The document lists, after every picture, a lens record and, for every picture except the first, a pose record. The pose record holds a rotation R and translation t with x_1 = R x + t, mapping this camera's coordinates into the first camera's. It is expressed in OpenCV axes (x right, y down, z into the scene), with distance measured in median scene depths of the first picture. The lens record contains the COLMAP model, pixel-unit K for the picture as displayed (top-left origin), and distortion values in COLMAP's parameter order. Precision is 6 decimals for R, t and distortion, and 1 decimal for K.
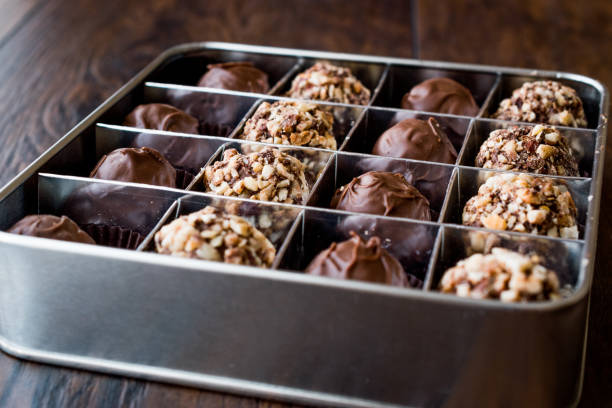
lens RADIAL K [[1080.4, 0, 305.3], [0, 1080.4, 165.1], [0, 0, 1]] dist [-0.020337, -0.366712]
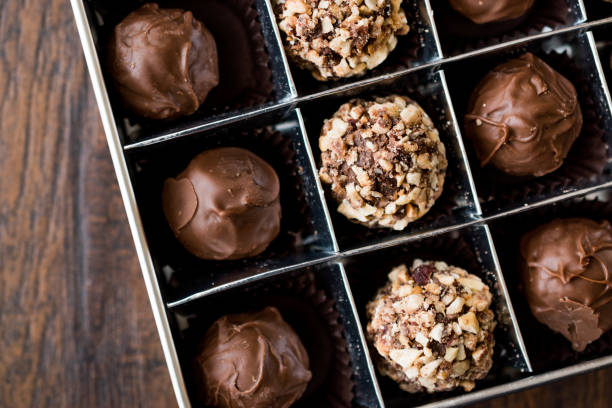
lens RADIAL K [[1080.4, 0, 305.3], [0, 1080.4, 165.1], [0, 0, 1]] dist [-0.020337, -0.366712]
pose [[0.862518, -0.506009, 0.004097, -0.101825], [0.204633, 0.356190, 0.911731, -0.747270], [-0.462804, -0.785547, 0.410766, 0.682430]]
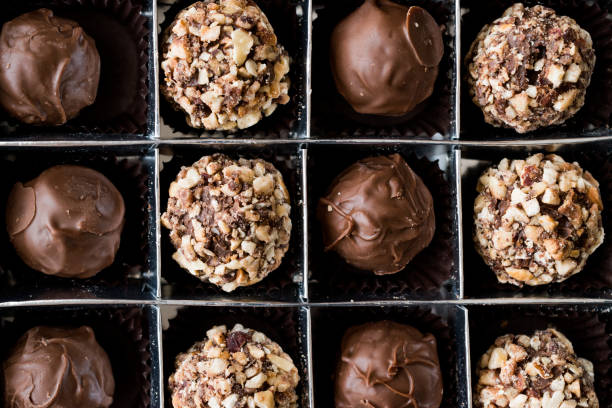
lens RADIAL K [[1080.4, 0, 305.3], [0, 1080.4, 165.1], [0, 0, 1]] dist [-0.020337, -0.366712]
pose [[0.963456, -0.267613, 0.011667, 0.014029], [0.099806, 0.399057, 0.911478, -0.748818], [-0.248580, -0.877004, 0.411183, 0.679257]]
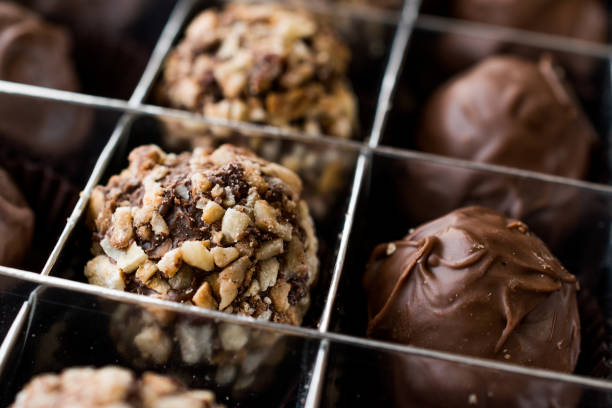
lens RADIAL K [[1181.8, 0, 306.0], [0, 1181.8, 204.0], [0, 0, 1]] dist [-0.027195, 0.056823]
pose [[0.994298, -0.000360, 0.106637, -0.055669], [-0.025610, 0.969923, 0.242061, -0.115865], [-0.103517, -0.243412, 0.964383, 0.515139]]
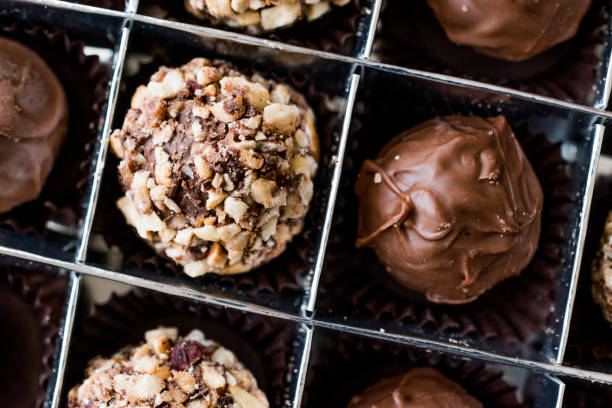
lens RADIAL K [[1181.8, 0, 306.0], [0, 1181.8, 204.0], [0, 0, 1]] dist [-0.027195, 0.056823]
pose [[0.997136, -0.064957, -0.038726, 0.019884], [0.062756, 0.424985, 0.903023, -0.484404], [-0.042200, -0.902867, 0.427844, 0.735183]]
